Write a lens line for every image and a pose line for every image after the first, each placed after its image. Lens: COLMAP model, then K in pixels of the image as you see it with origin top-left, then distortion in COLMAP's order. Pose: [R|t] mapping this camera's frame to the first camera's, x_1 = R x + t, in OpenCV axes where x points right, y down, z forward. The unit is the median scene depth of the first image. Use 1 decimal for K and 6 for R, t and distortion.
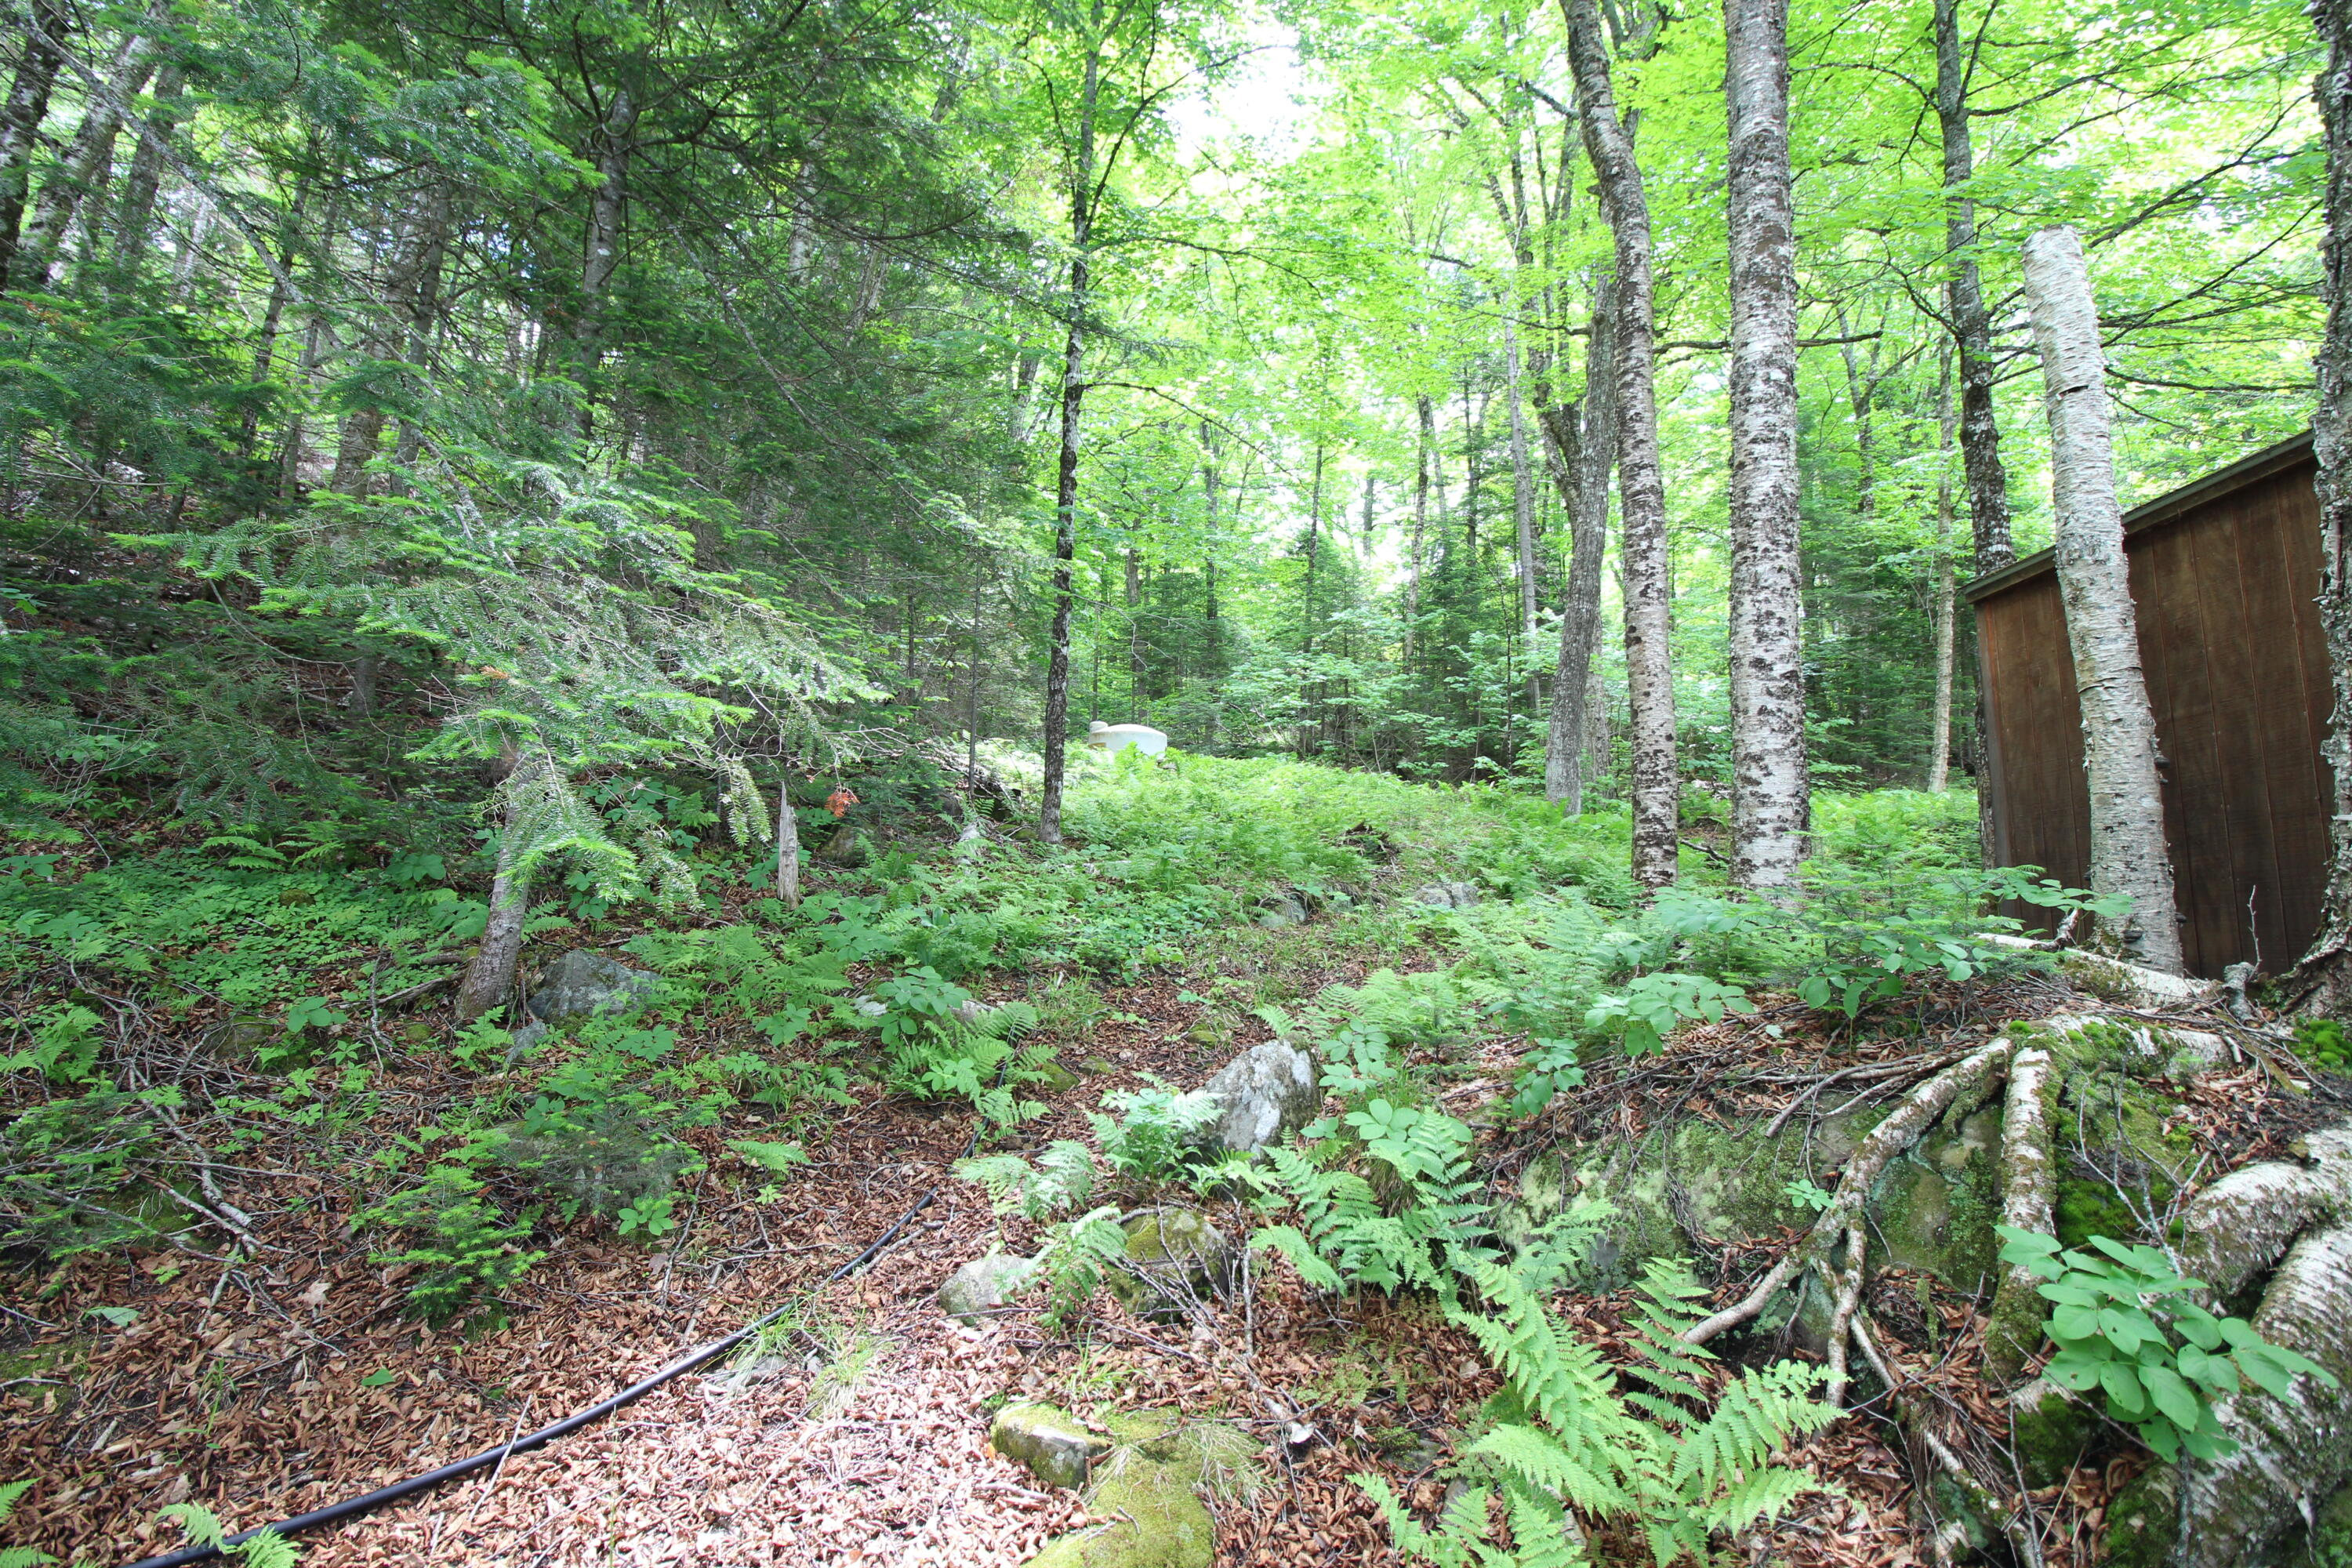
lens RADIAL K [[1086.1, 0, 1171.0], [0, 1086.1, 764.7], [0, 0, 1]] dist [0.000785, -0.014287]
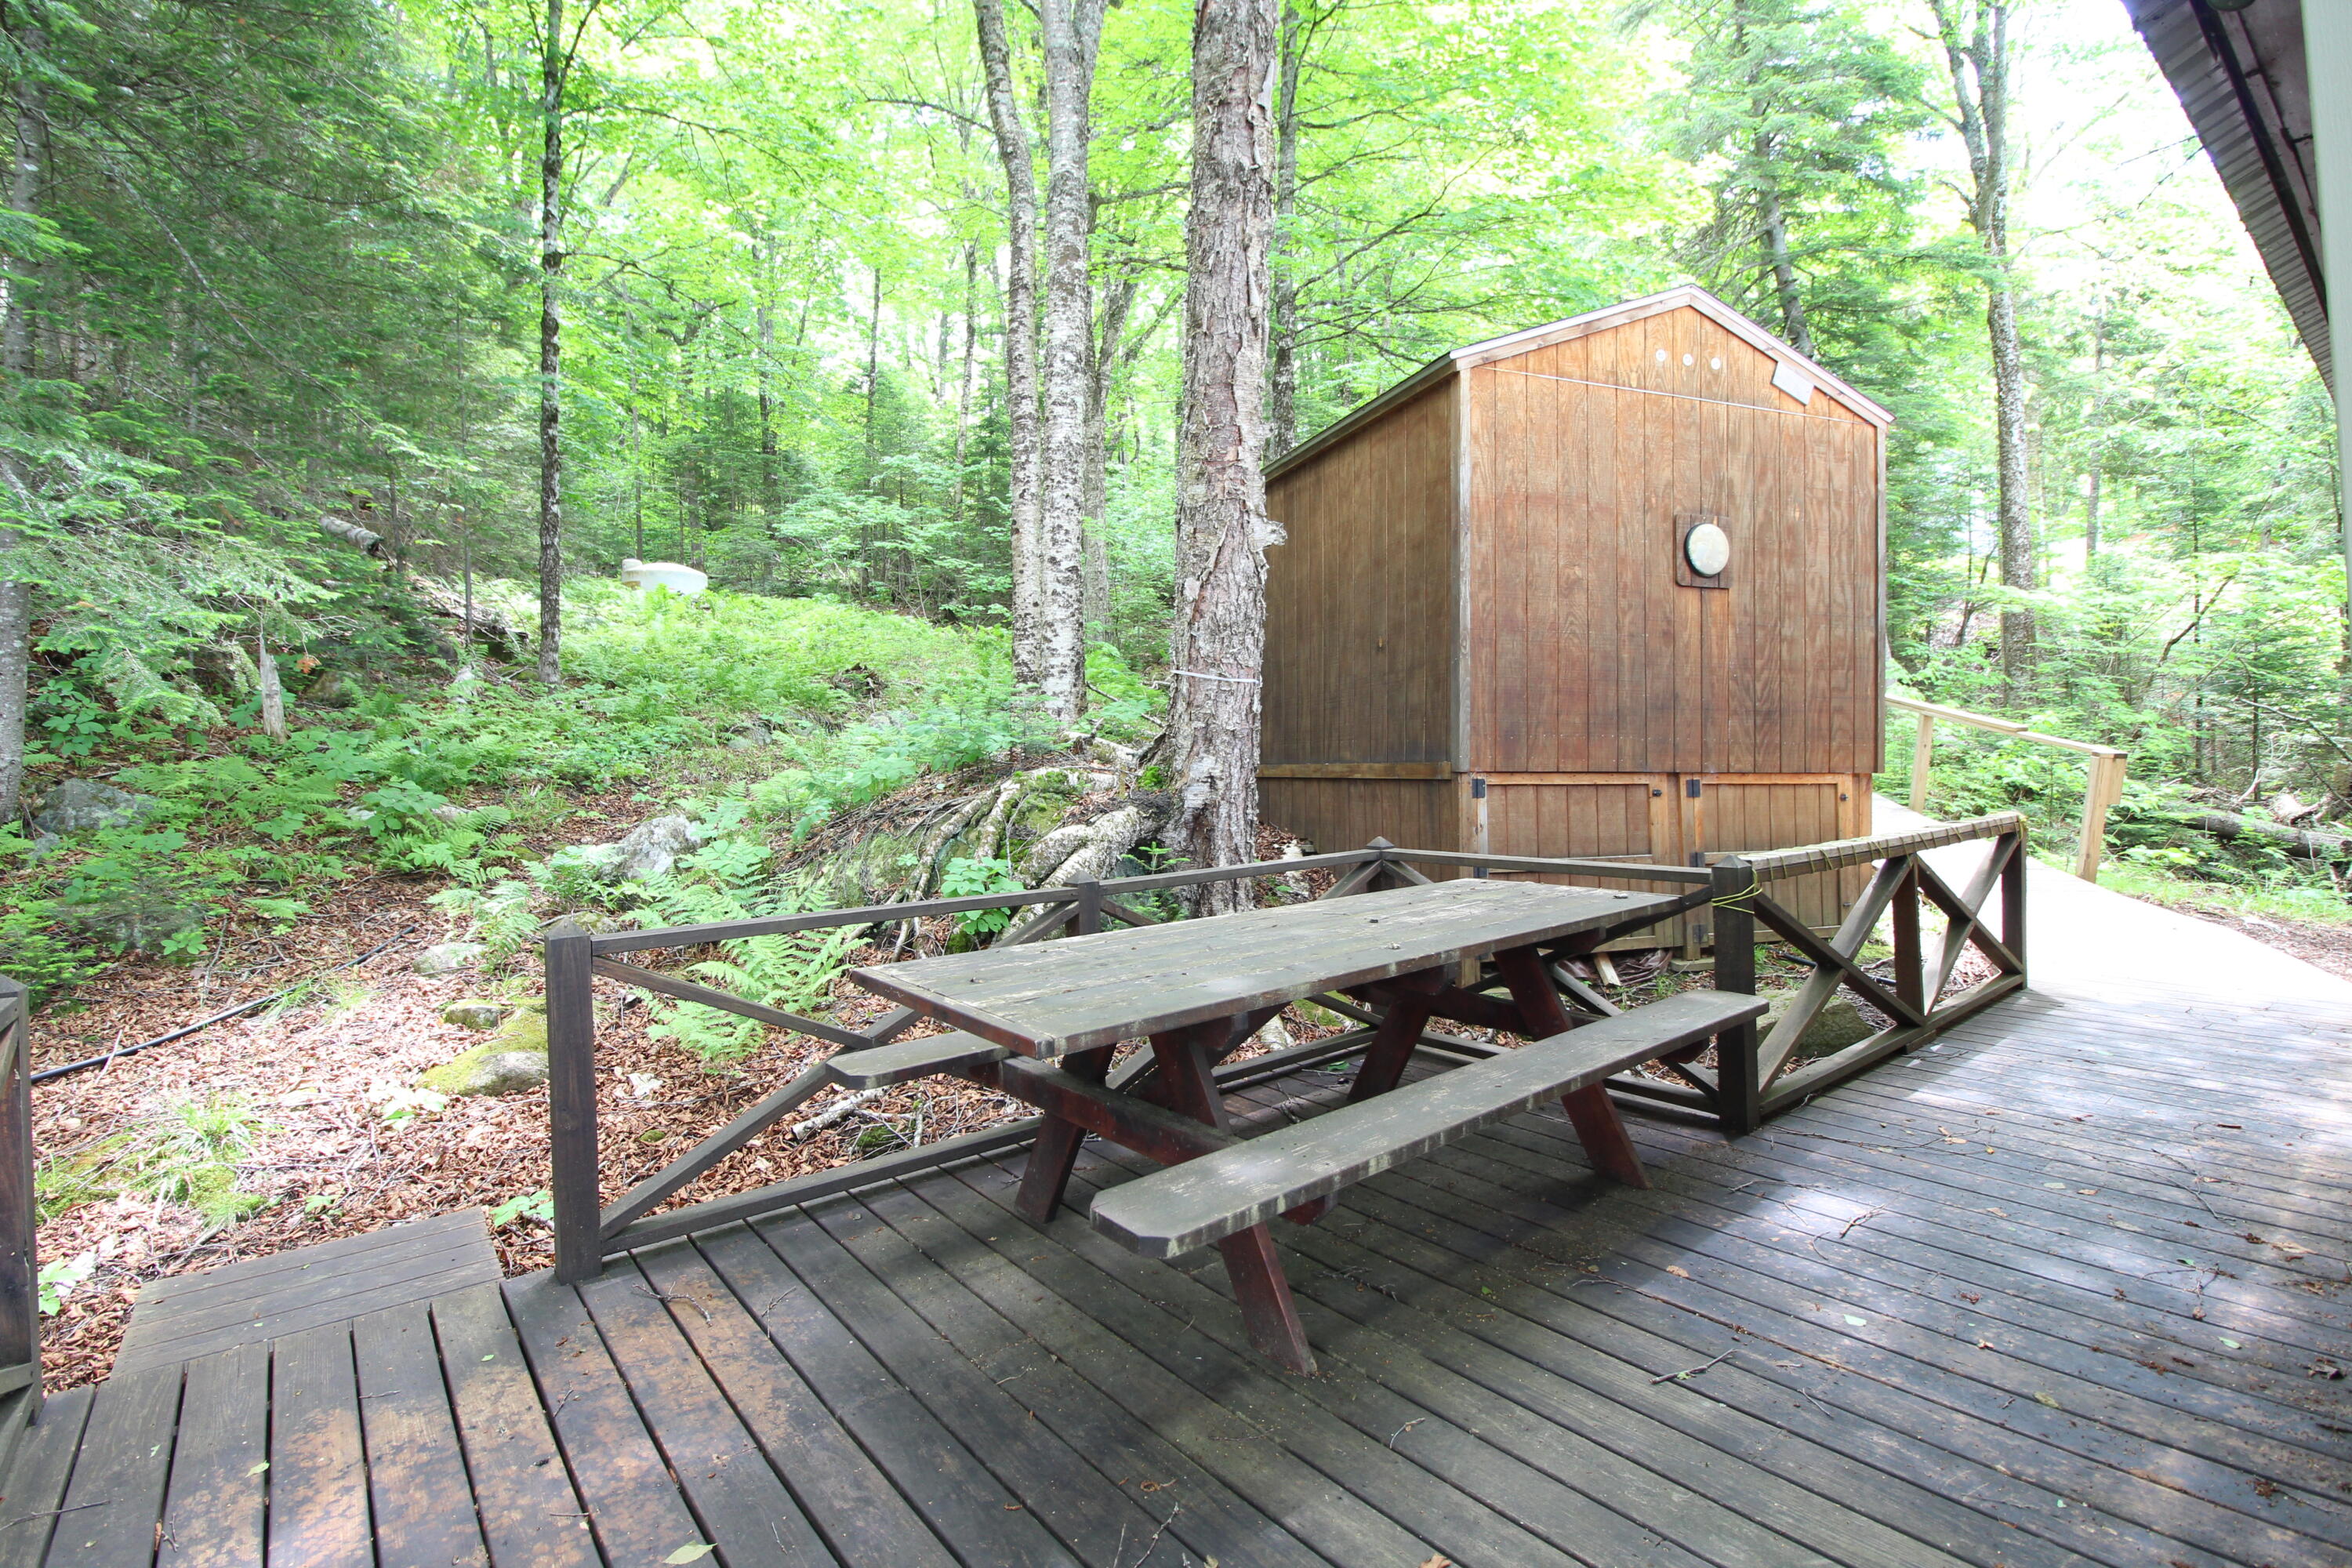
lens RADIAL K [[1086.1, 0, 1171.0], [0, 1086.1, 764.7], [0, 0, 1]] dist [0.000785, -0.014287]
pose [[0.936517, -0.034391, 0.348931, 0.163950], [-0.019065, 0.988711, 0.148619, -0.040403], [-0.350103, -0.145837, 0.925289, -0.476122]]
